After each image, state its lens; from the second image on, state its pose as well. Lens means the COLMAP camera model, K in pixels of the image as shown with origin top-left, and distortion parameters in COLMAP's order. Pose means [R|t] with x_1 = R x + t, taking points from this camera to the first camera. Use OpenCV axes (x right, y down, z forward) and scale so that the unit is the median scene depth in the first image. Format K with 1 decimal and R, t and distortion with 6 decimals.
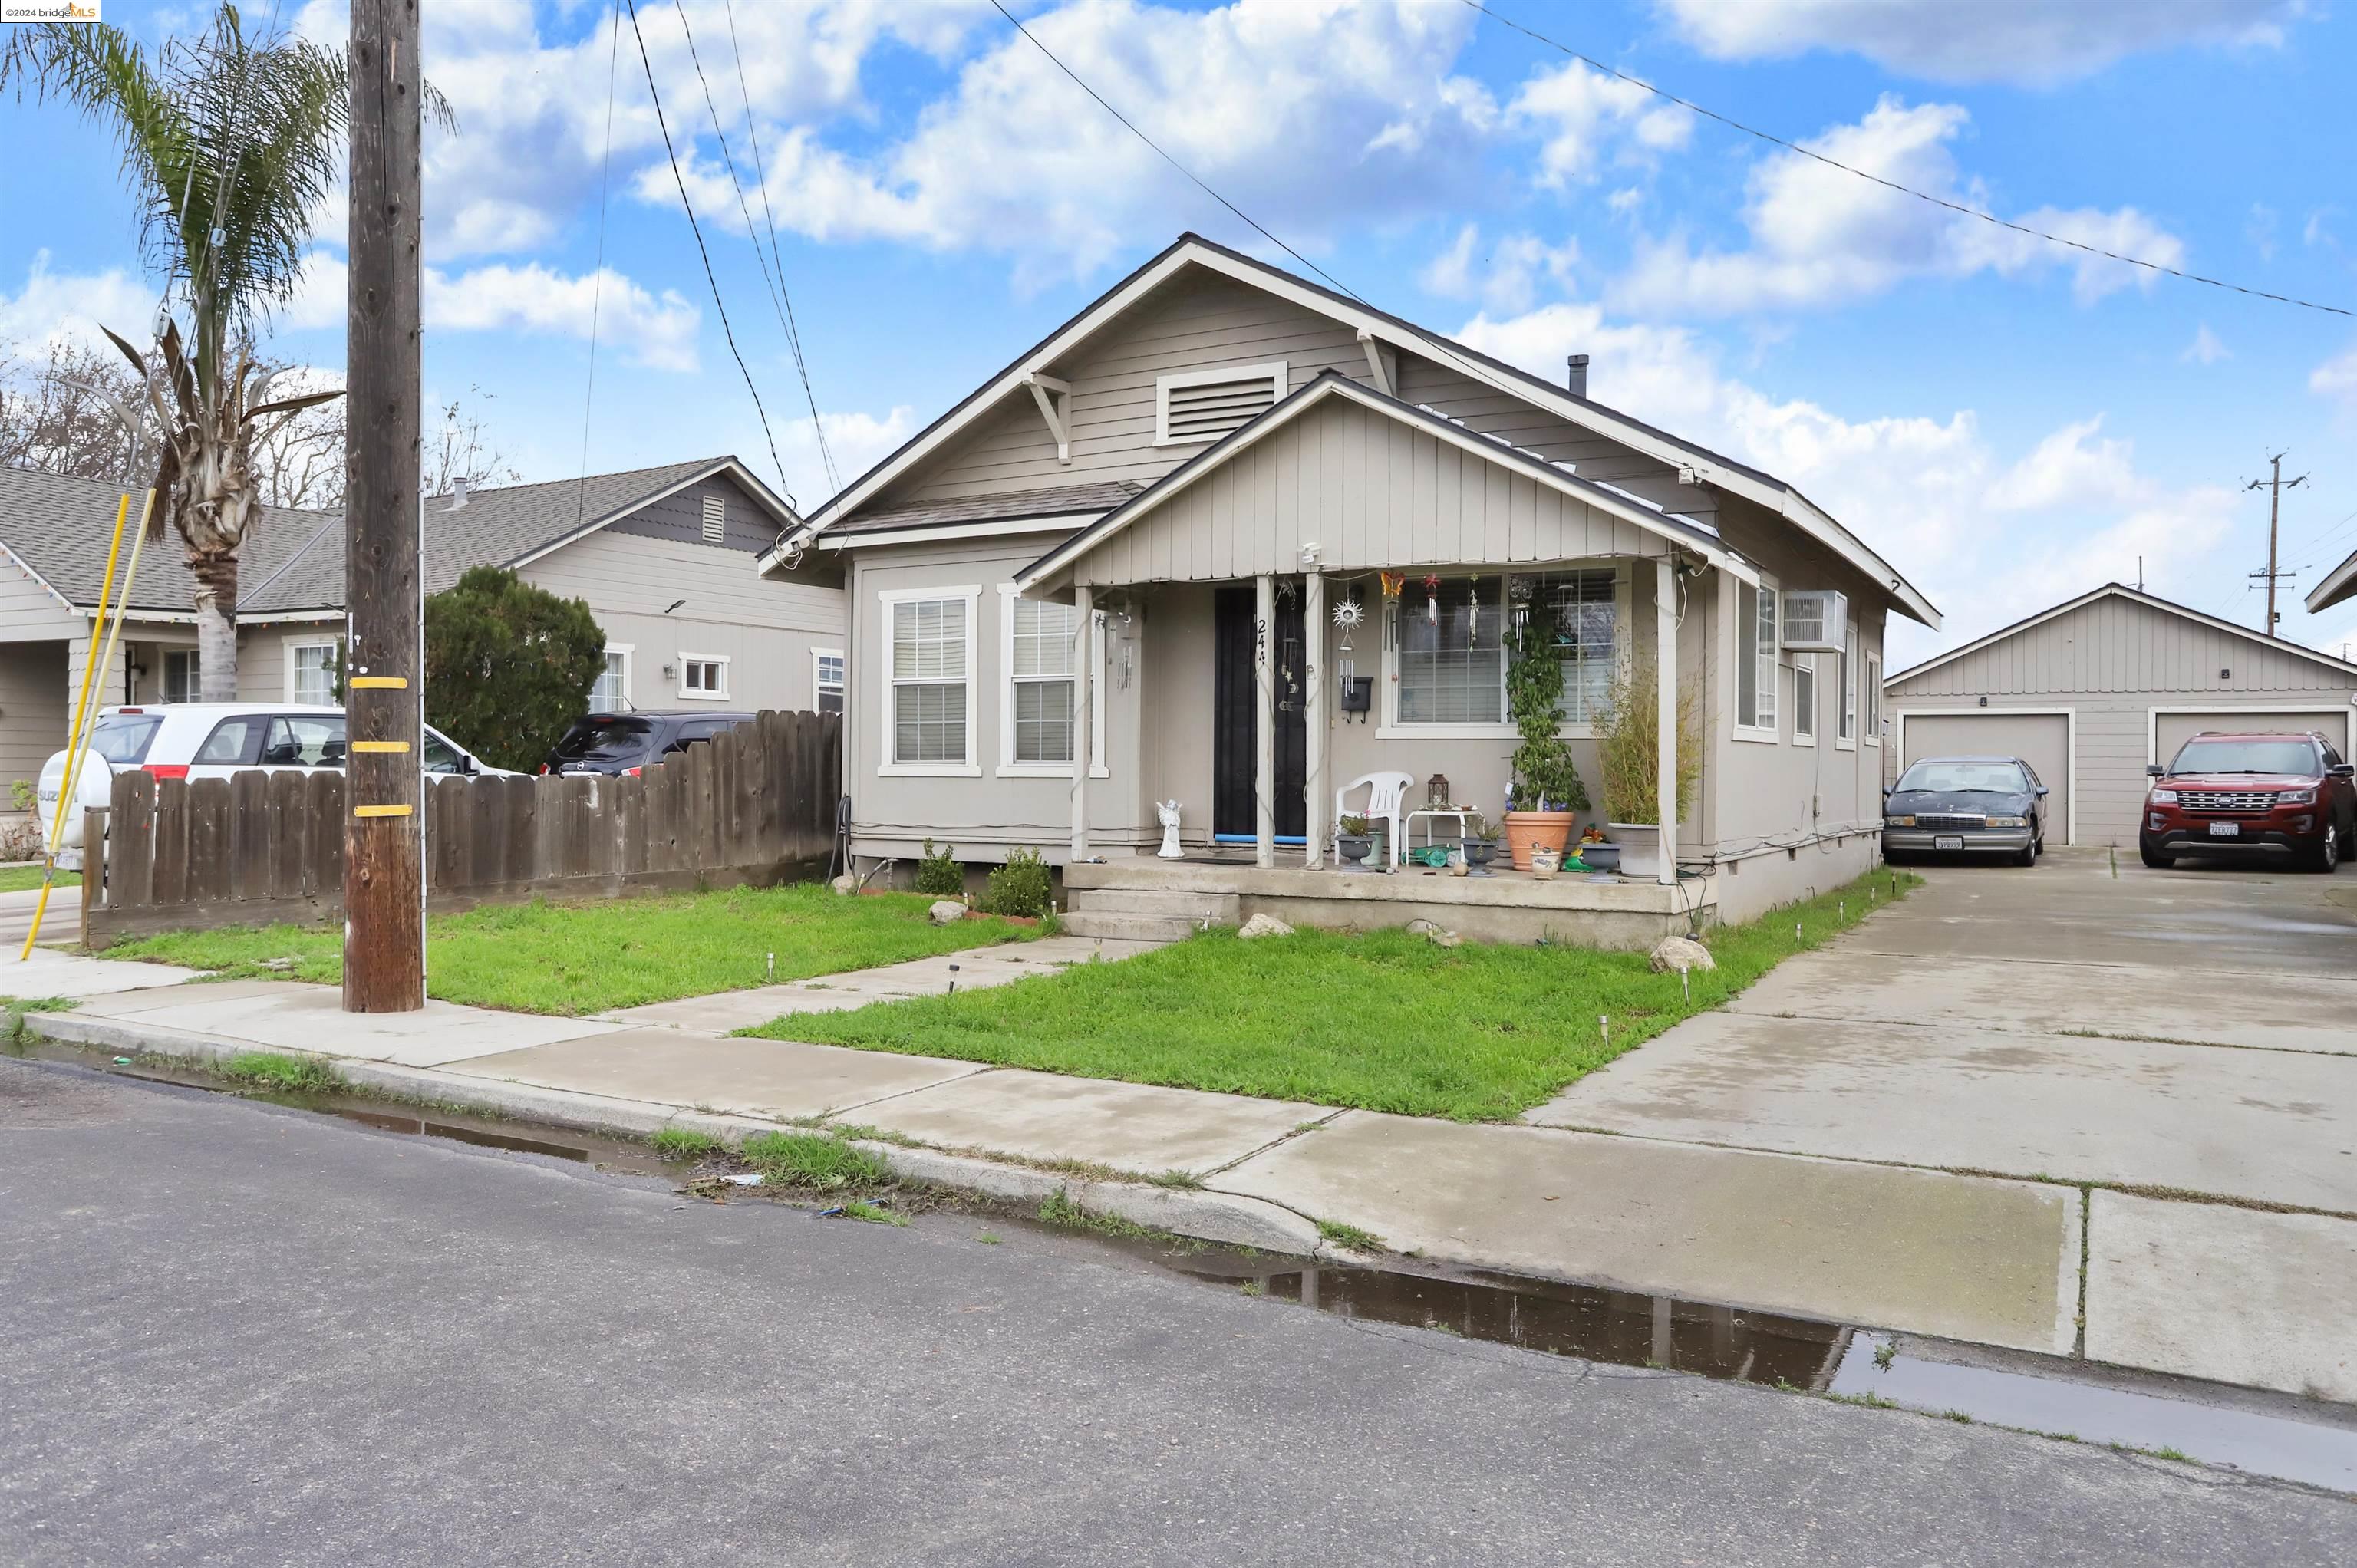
lens RADIAL K [[1691.5, 0, 1186.3], [0, 1691.5, 747.4], [0, 0, 1]] dist [0.000225, 0.000371]
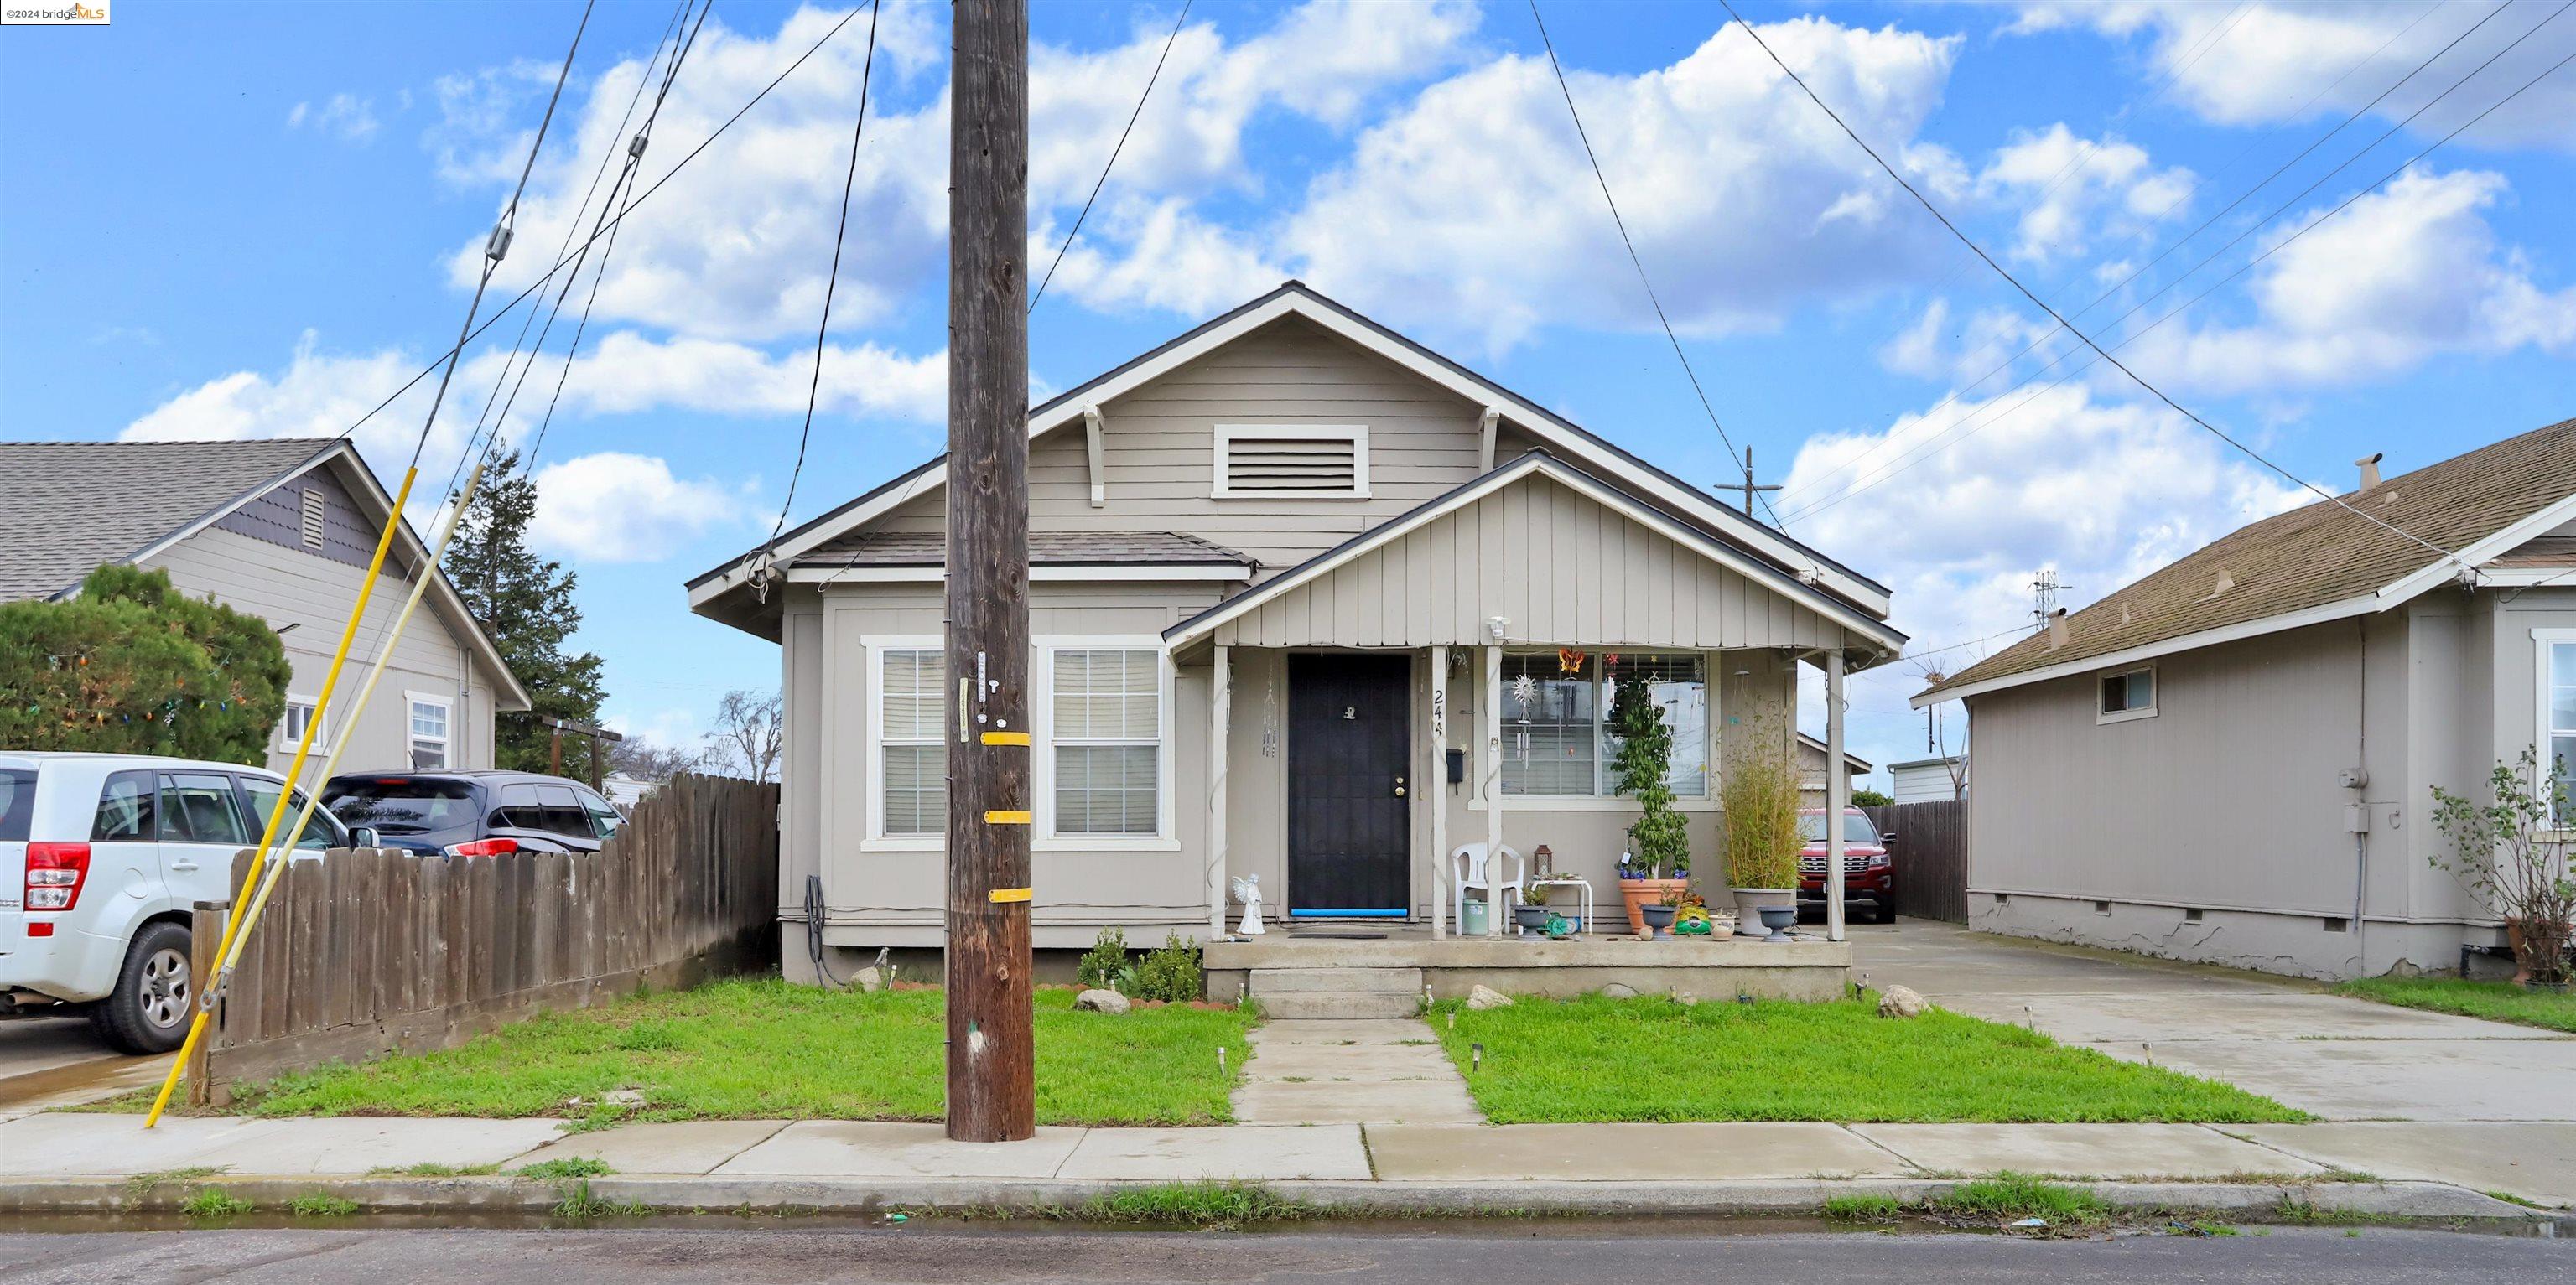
lens RADIAL K [[1837.3, 0, 1289.6], [0, 1837.3, 833.6], [0, 0, 1]] dist [-0.000889, 0.000089]
pose [[0.860625, -0.002329, 0.509234, -0.531560], [-0.001792, 0.999969, 0.007603, 0.000444], [-0.509236, -0.007456, 0.860595, 0.105702]]
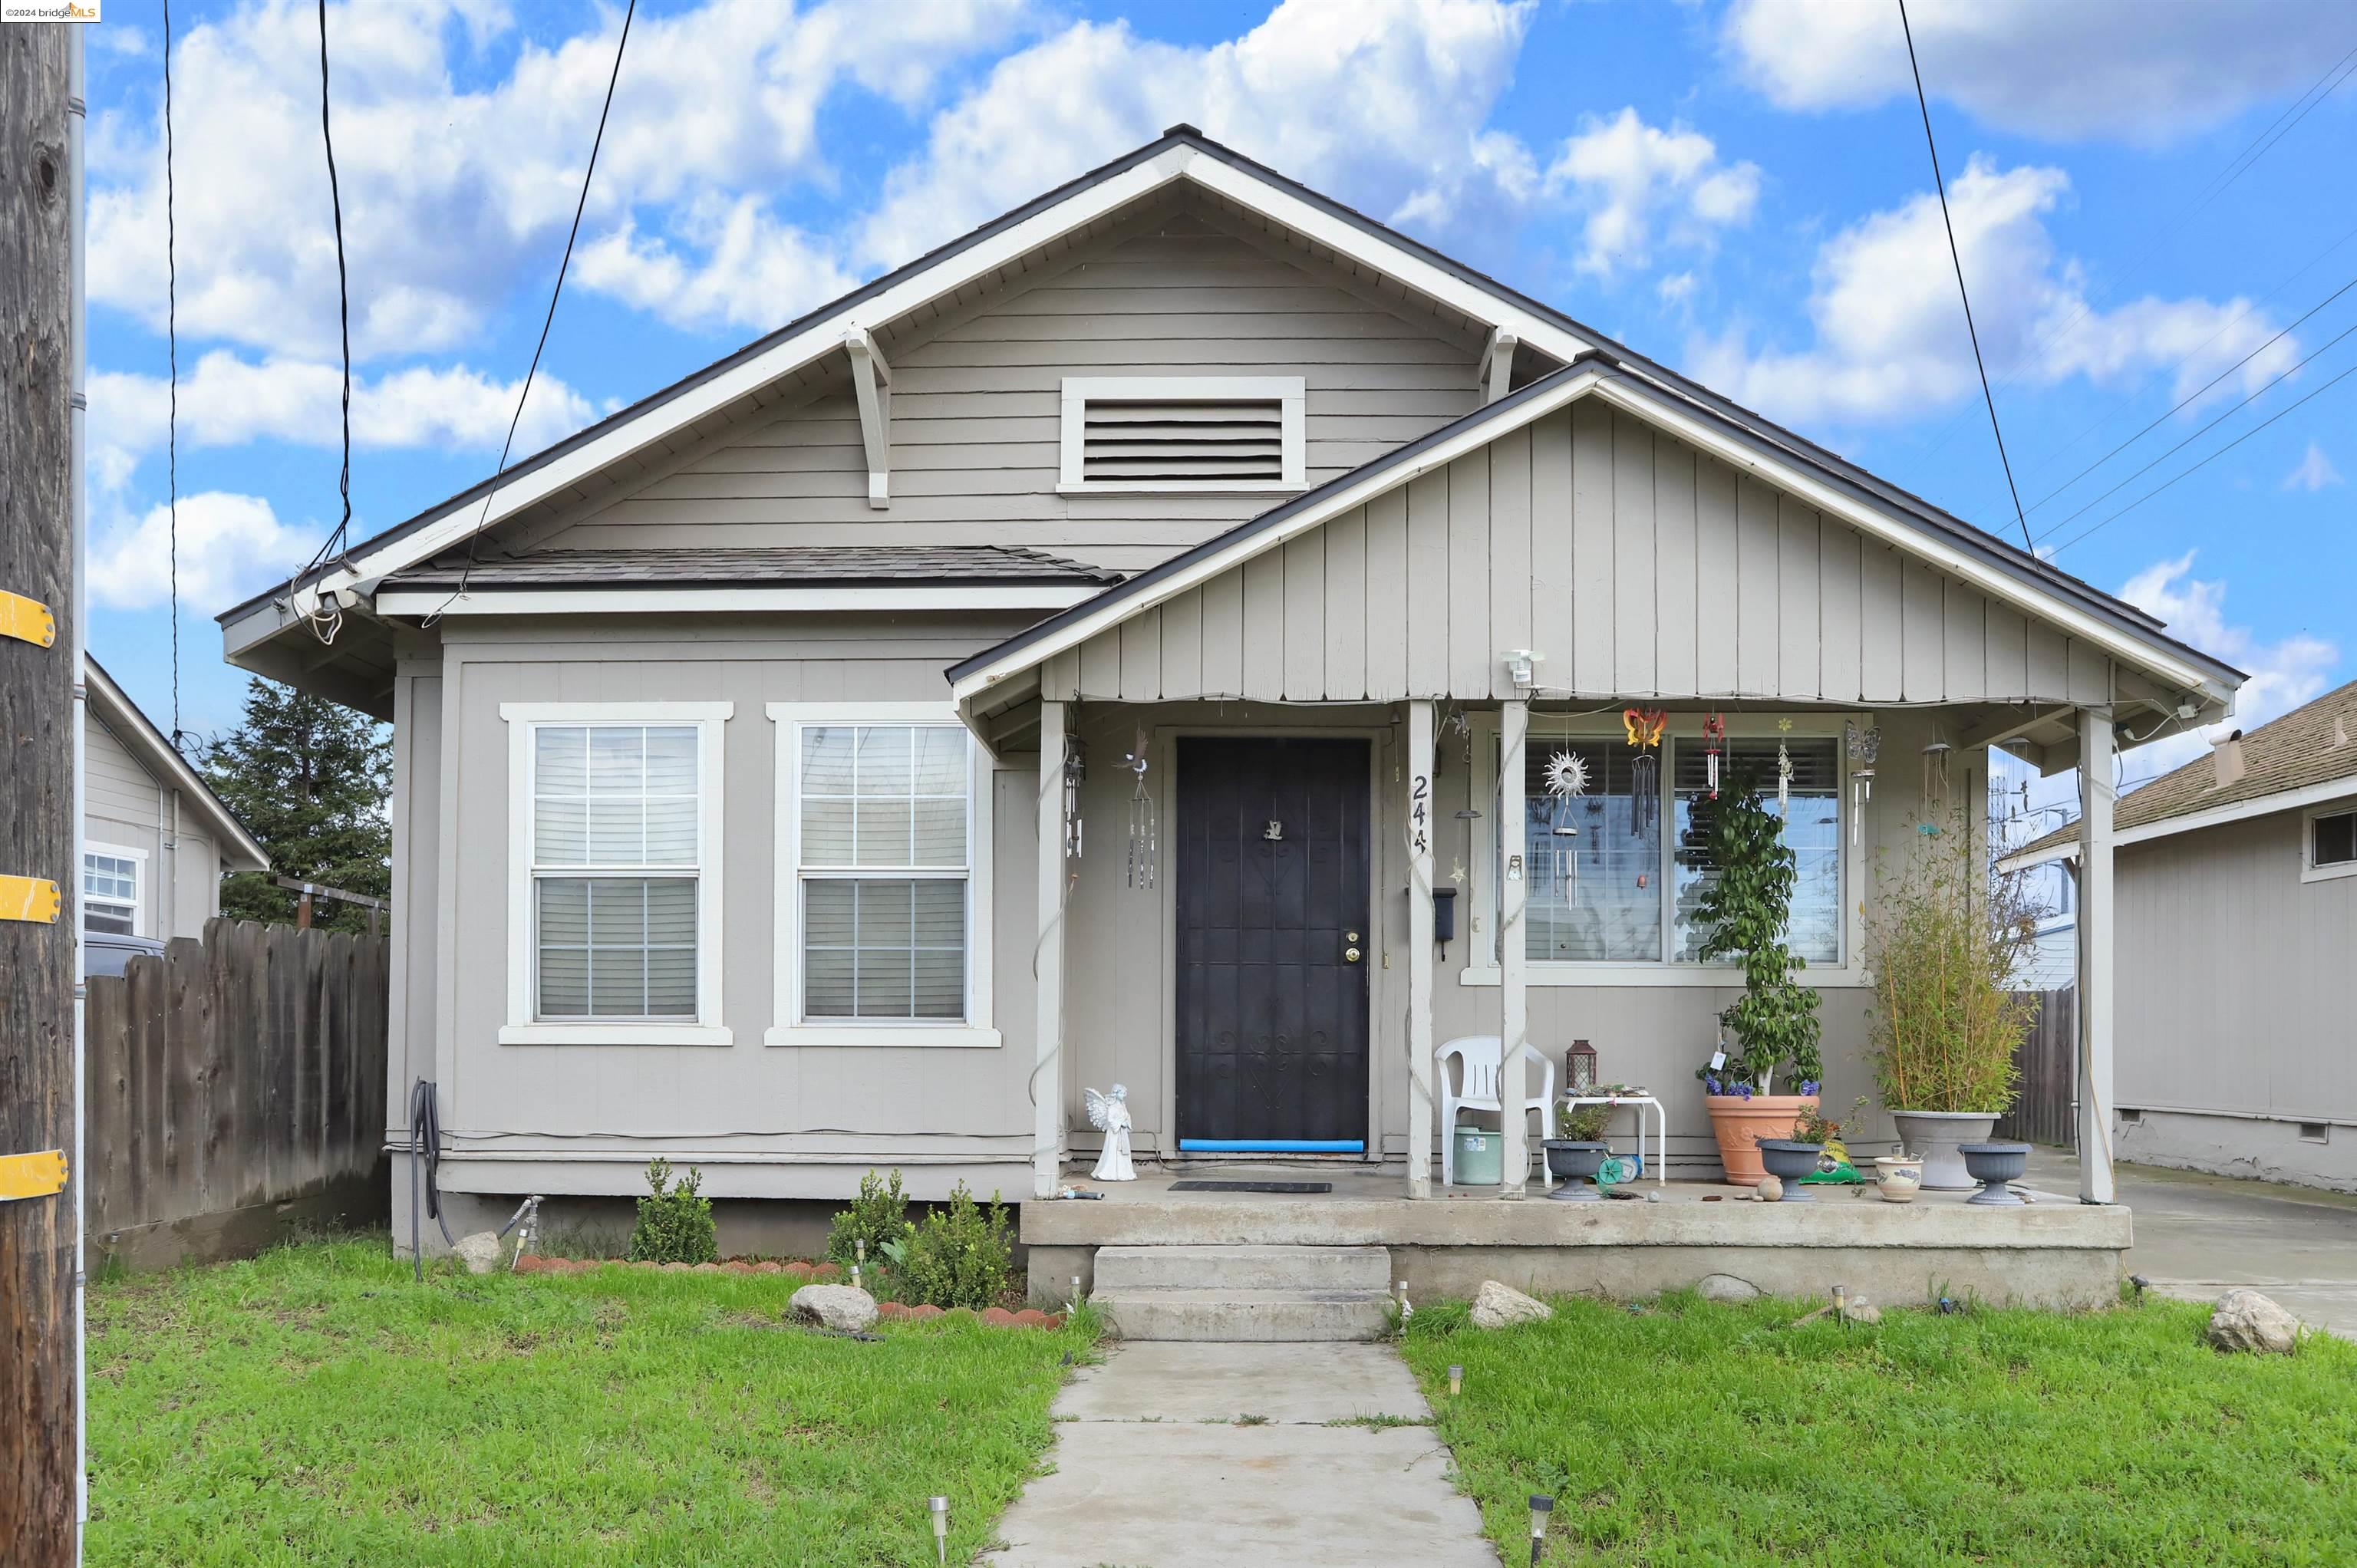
lens RADIAL K [[1734.5, 0, 1165.7], [0, 1734.5, 1034.9], [0, 0, 1]] dist [-0.050760, 0.103828]
pose [[0.881797, 0.001857, 0.471626, -0.289463], [-0.005981, 0.999956, 0.007247, 0.009751], [-0.471591, -0.009211, 0.881769, 0.468597]]
